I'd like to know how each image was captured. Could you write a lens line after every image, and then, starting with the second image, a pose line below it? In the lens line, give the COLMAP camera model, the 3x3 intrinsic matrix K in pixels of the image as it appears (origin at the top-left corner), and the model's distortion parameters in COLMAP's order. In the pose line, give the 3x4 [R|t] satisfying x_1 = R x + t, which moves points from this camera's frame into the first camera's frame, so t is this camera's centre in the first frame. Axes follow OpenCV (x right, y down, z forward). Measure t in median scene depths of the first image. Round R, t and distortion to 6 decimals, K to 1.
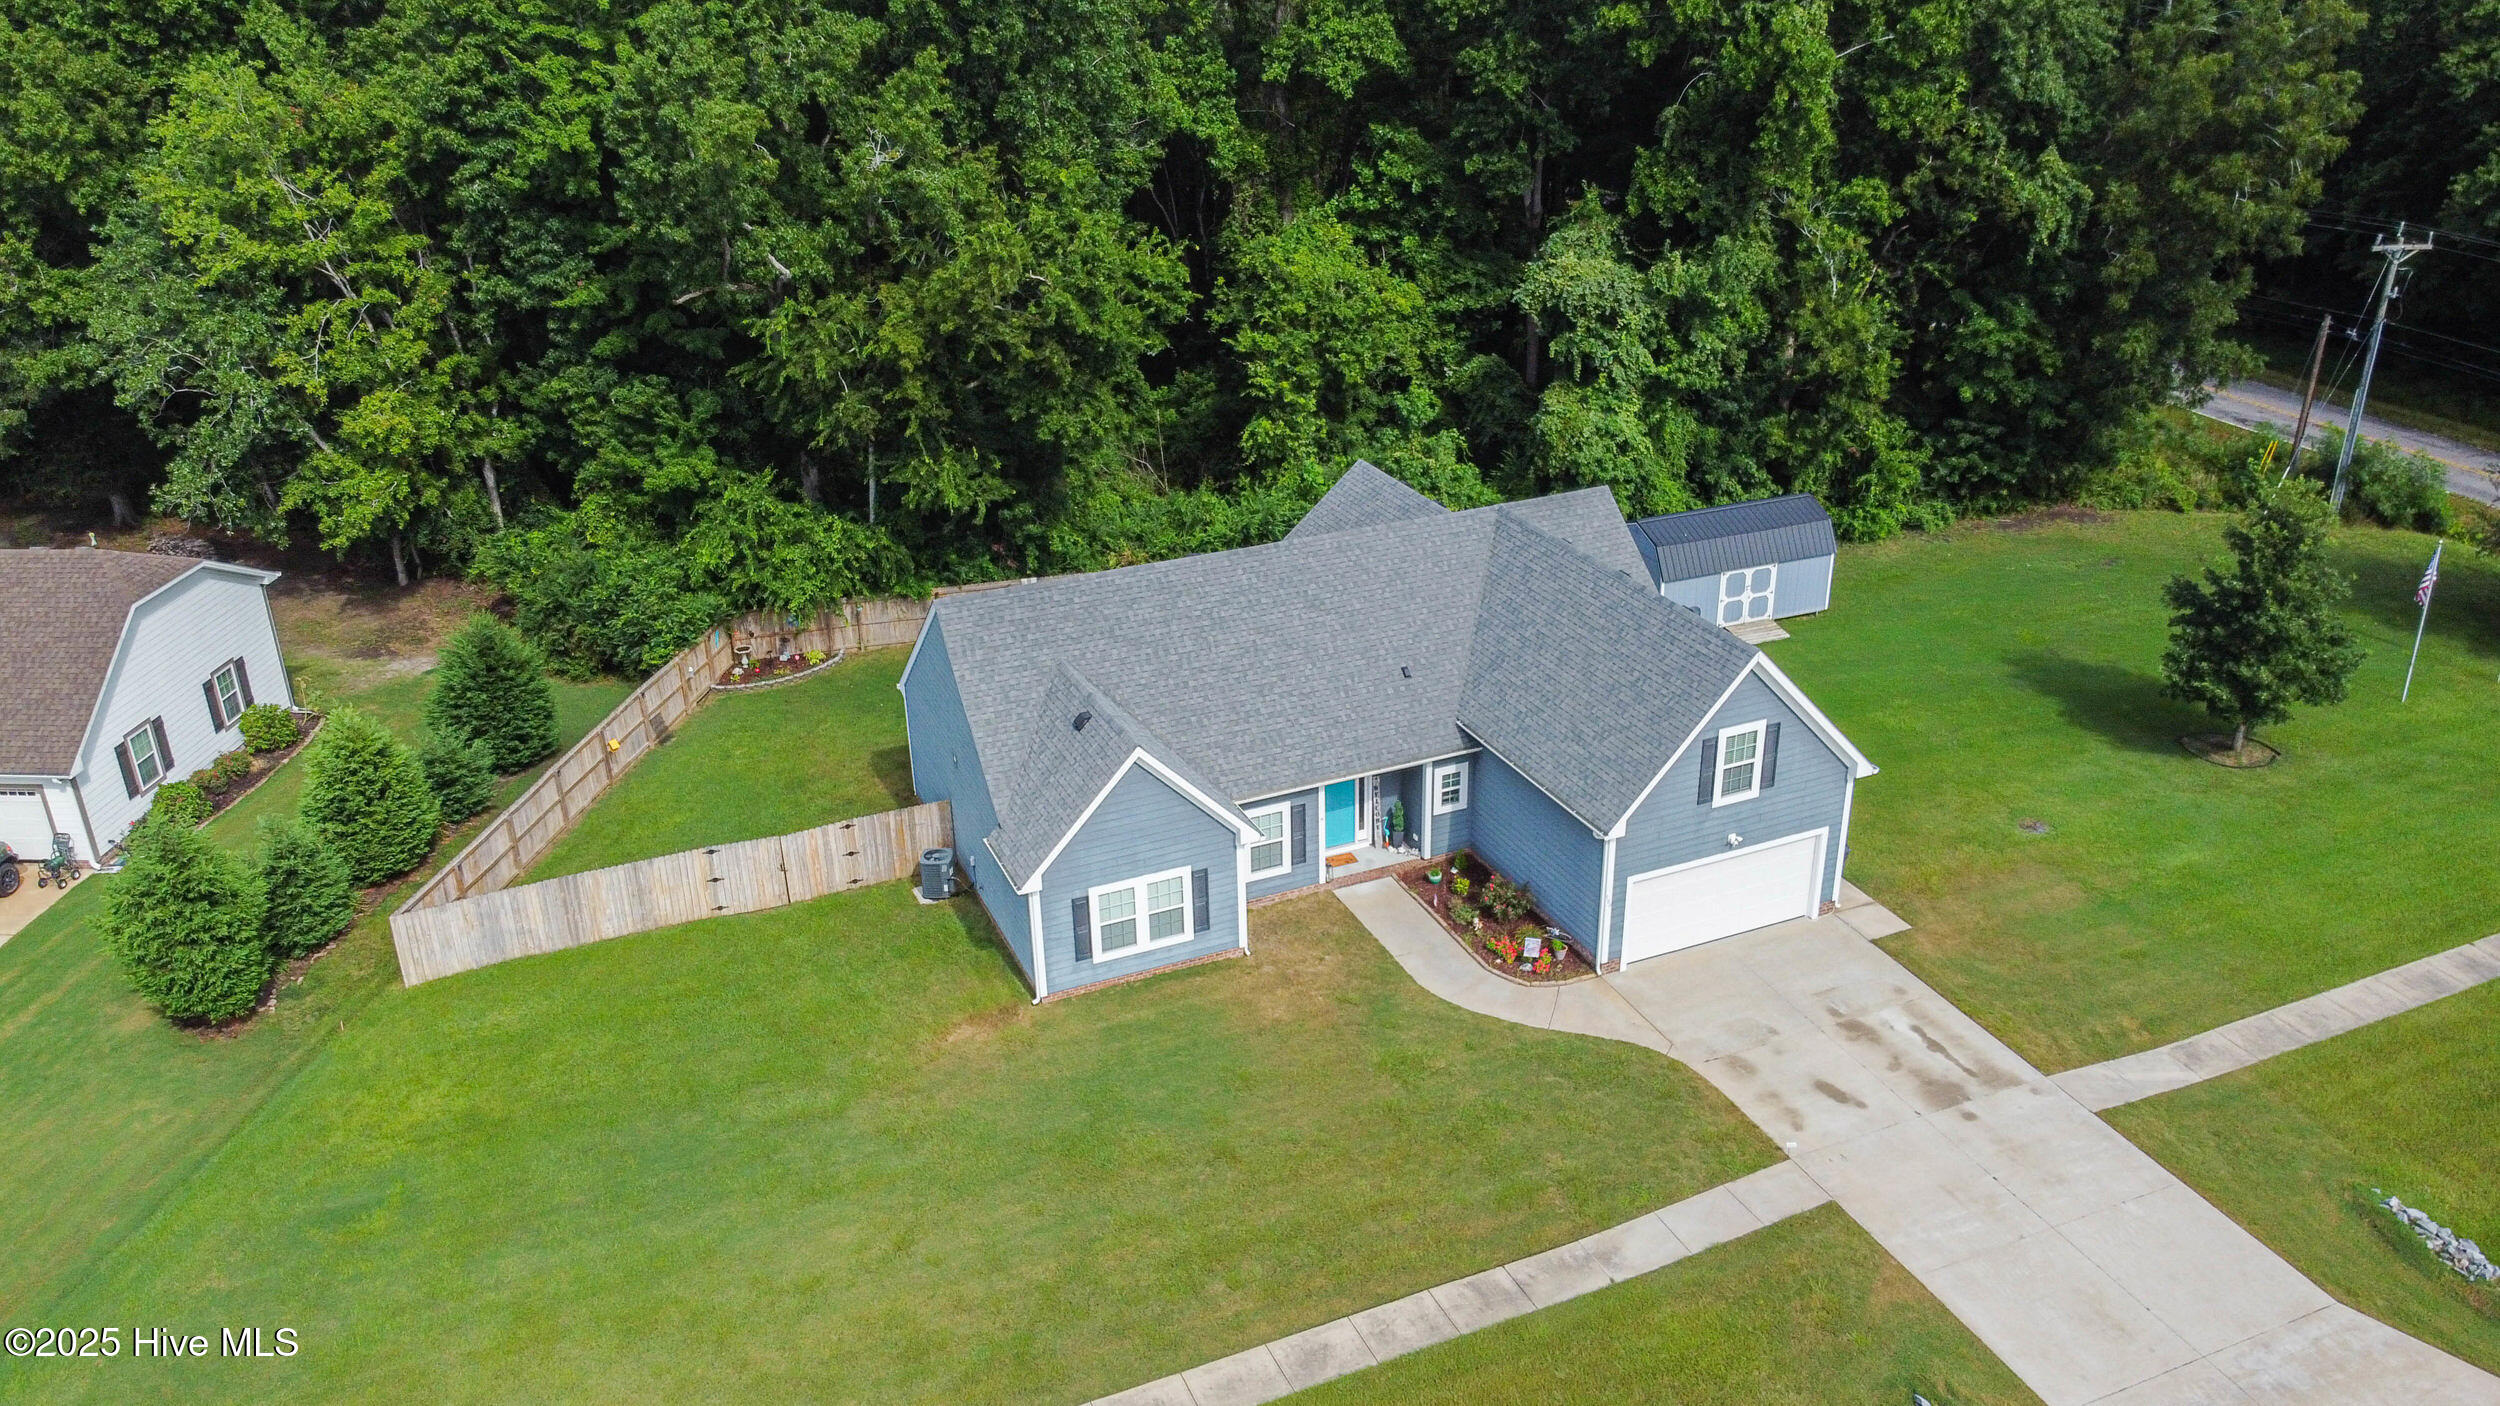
lens RADIAL K [[1912.3, 0, 1241.7], [0, 1912.3, 709.0], [0, 0, 1]] dist [-0.001856, -0.011493]
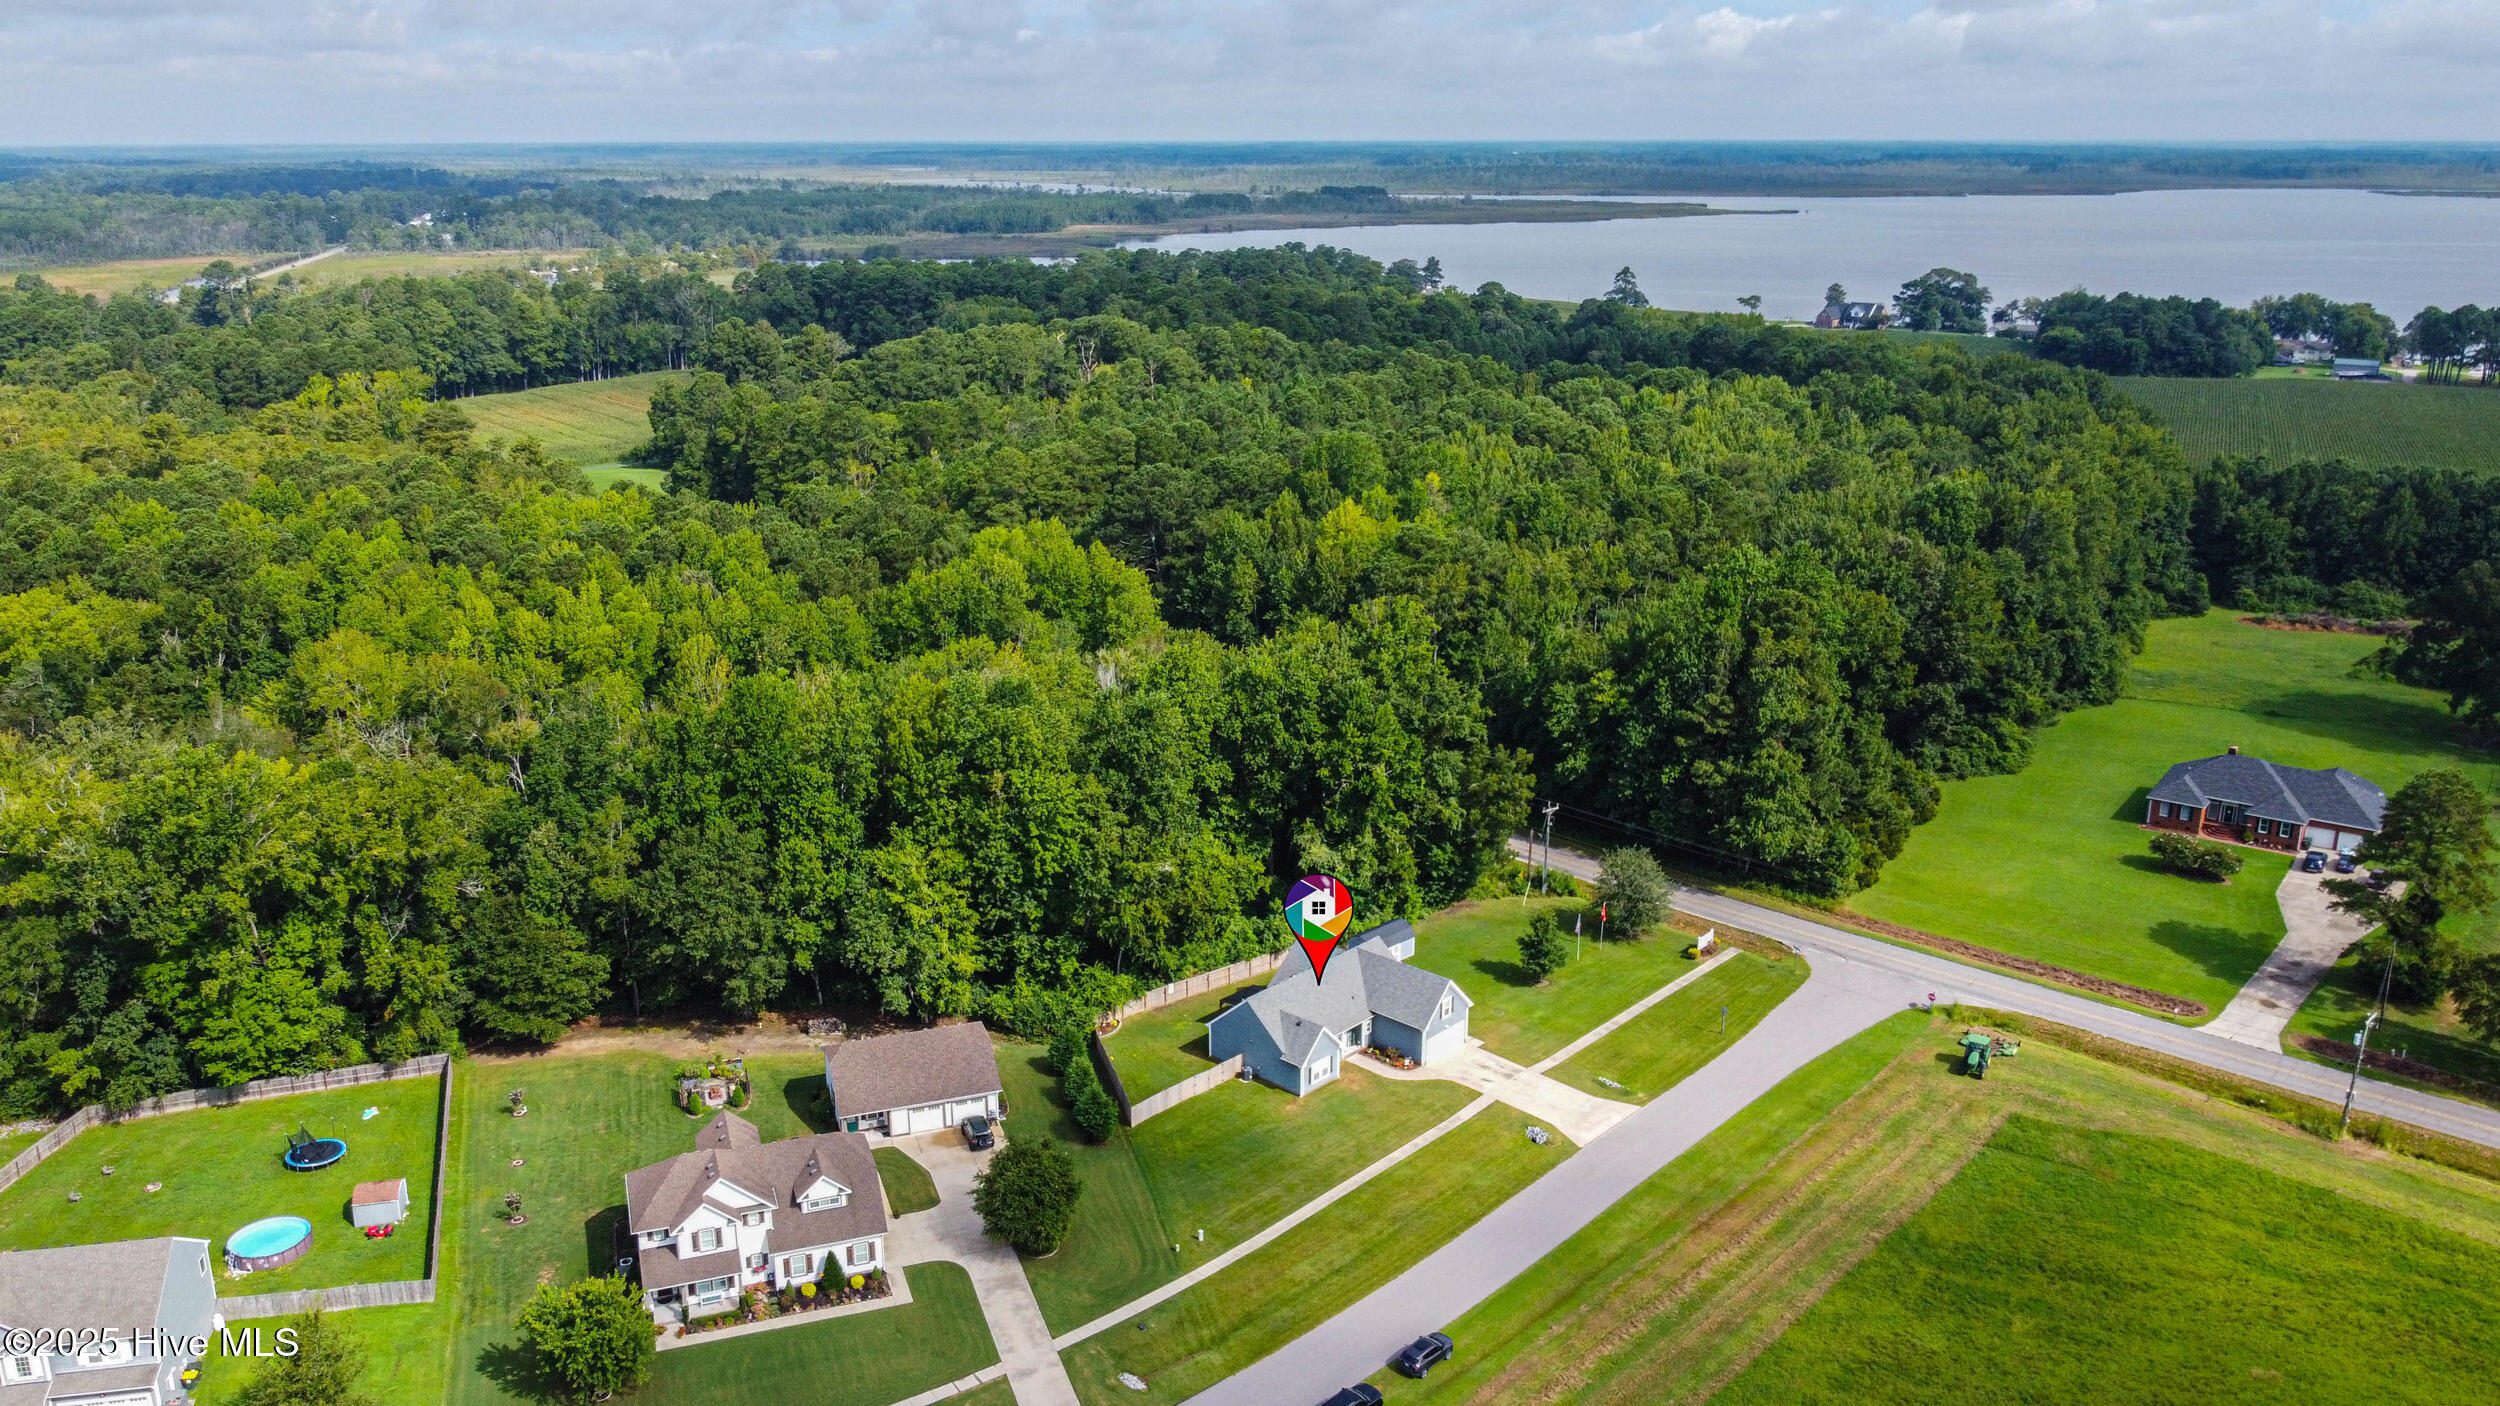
lens RADIAL K [[1912.3, 0, 1241.7], [0, 1912.3, 709.0], [0, 0, 1]] dist [-0.001856, -0.011493]
pose [[0.913290, -0.097176, 0.395548, -1.204266], [0.152421, 0.982102, -0.110651, -0.151469], [-0.377716, 0.161346, 0.911755, -1.893044]]
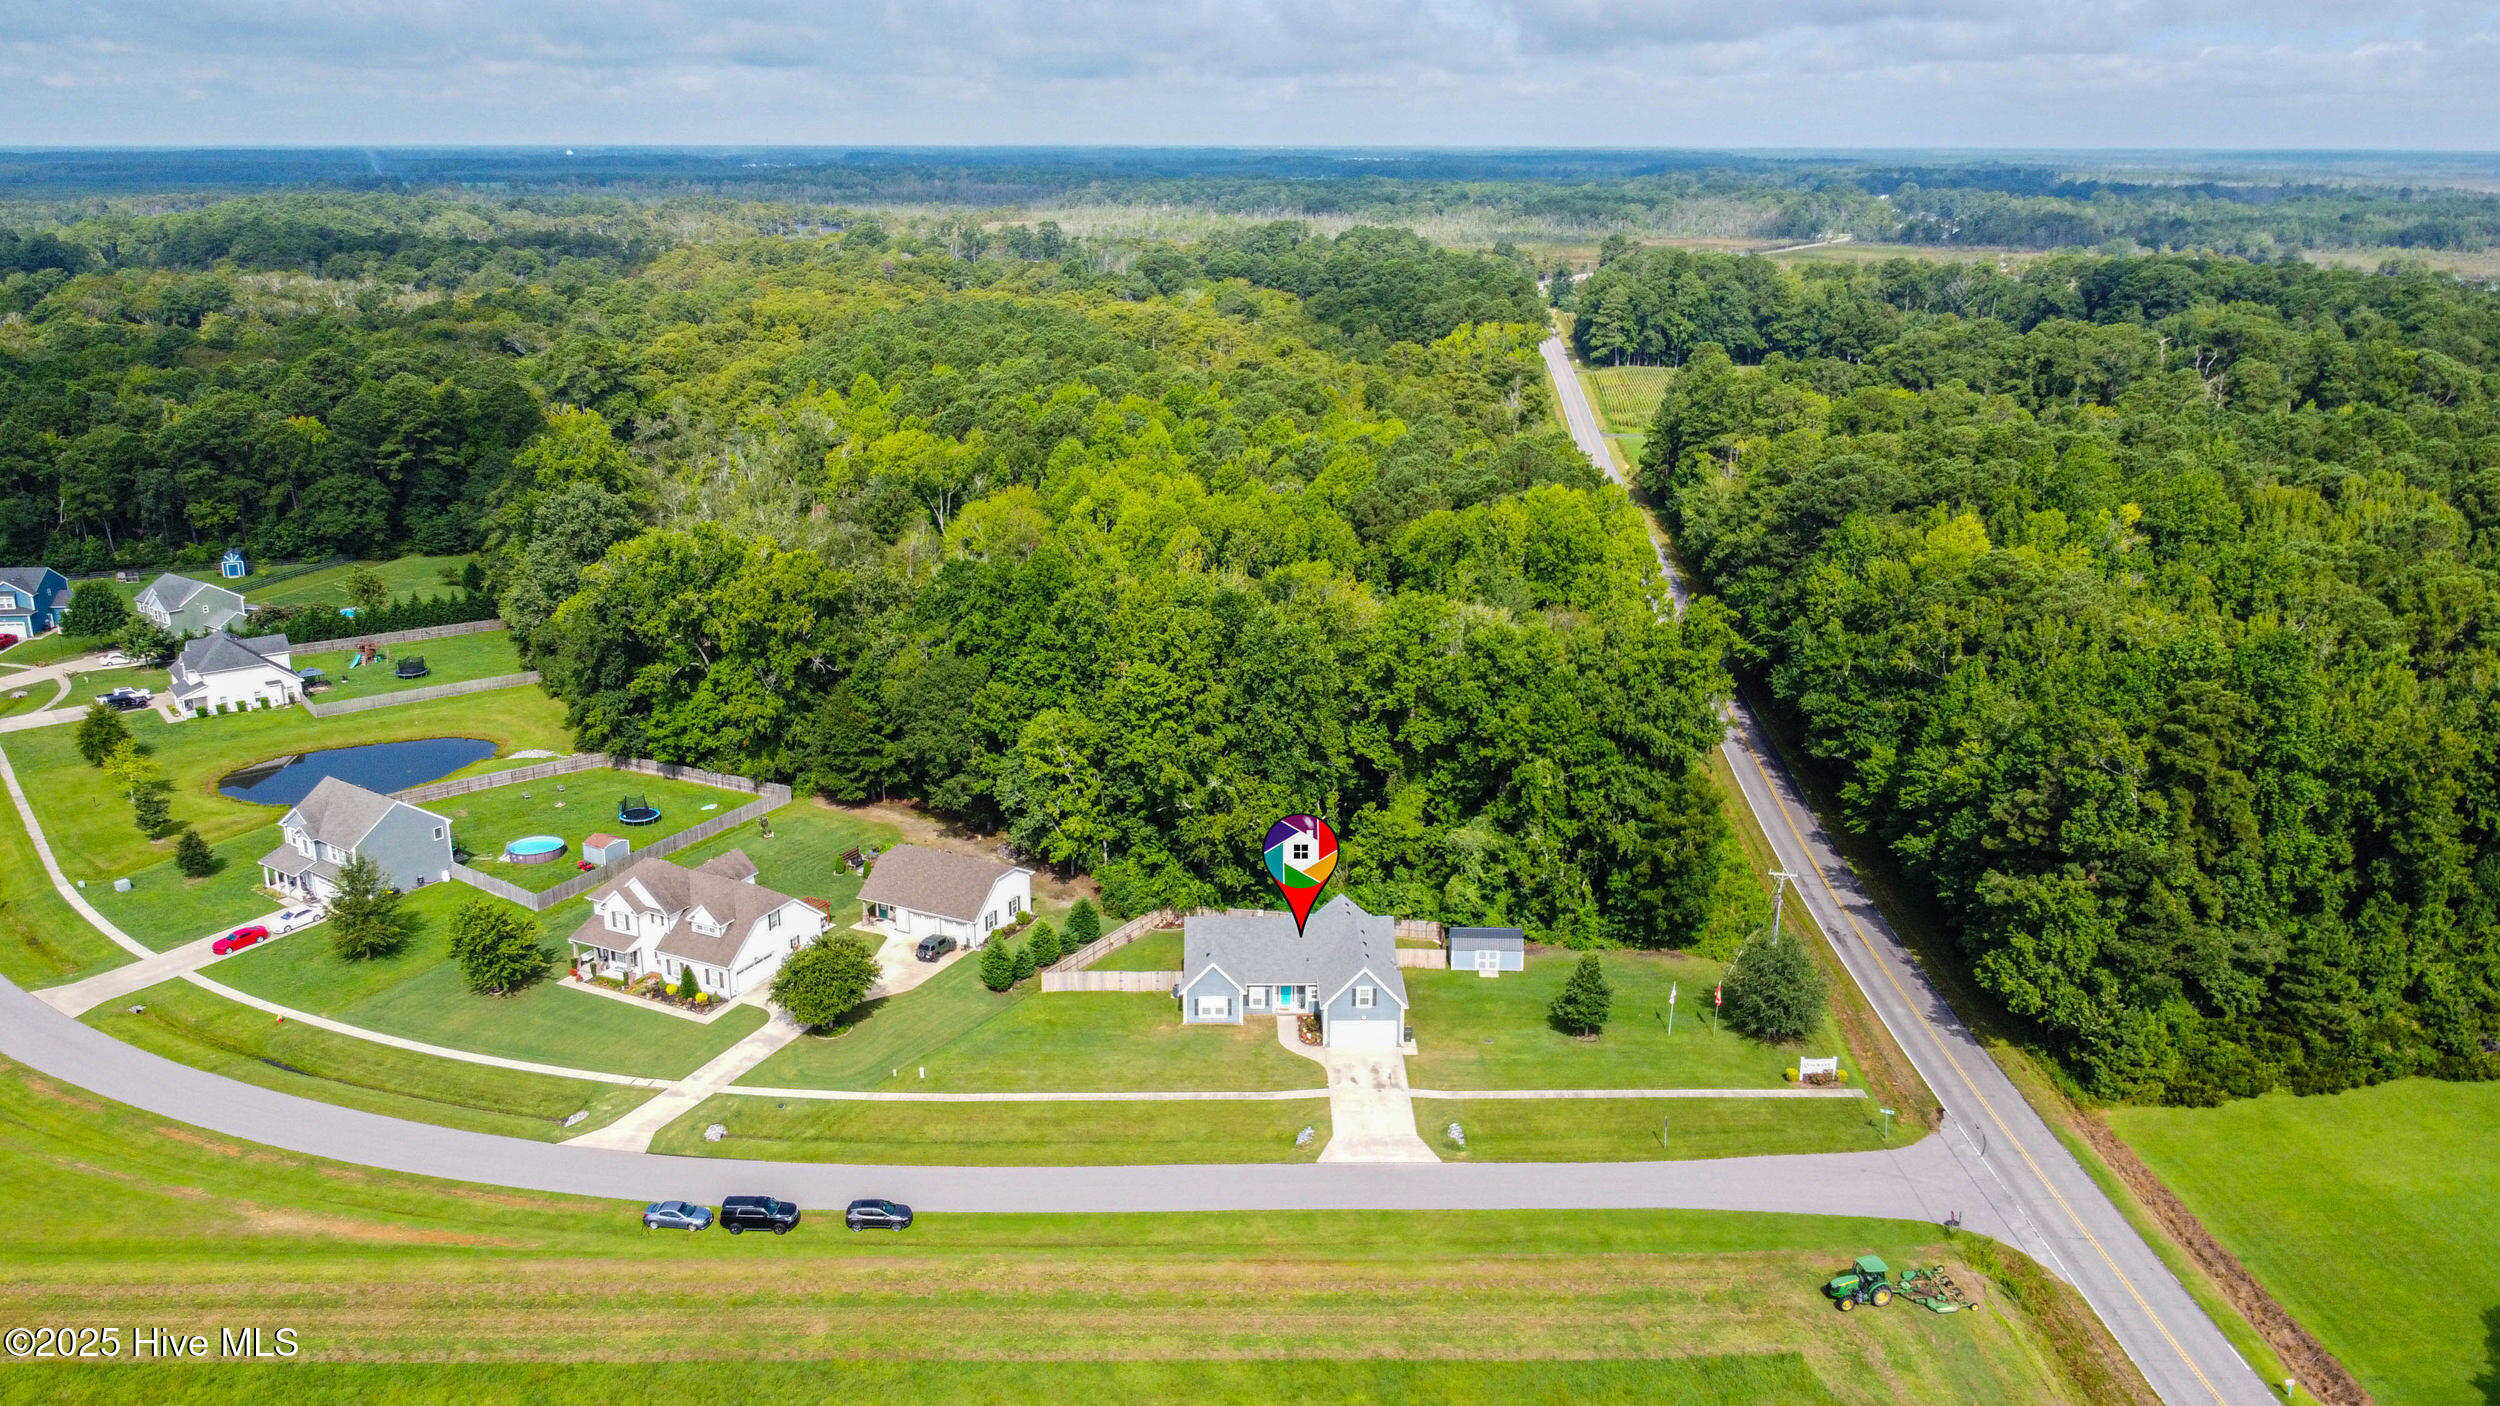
lens RADIAL K [[1912.3, 0, 1241.7], [0, 1912.3, 709.0], [0, 0, 1]] dist [-0.001856, -0.011493]
pose [[0.922770, 0.134032, -0.361291, 0.944478], [-0.181809, 0.978080, -0.101509, -0.071914], [0.339766, 0.159356, 0.926911, -1.909559]]
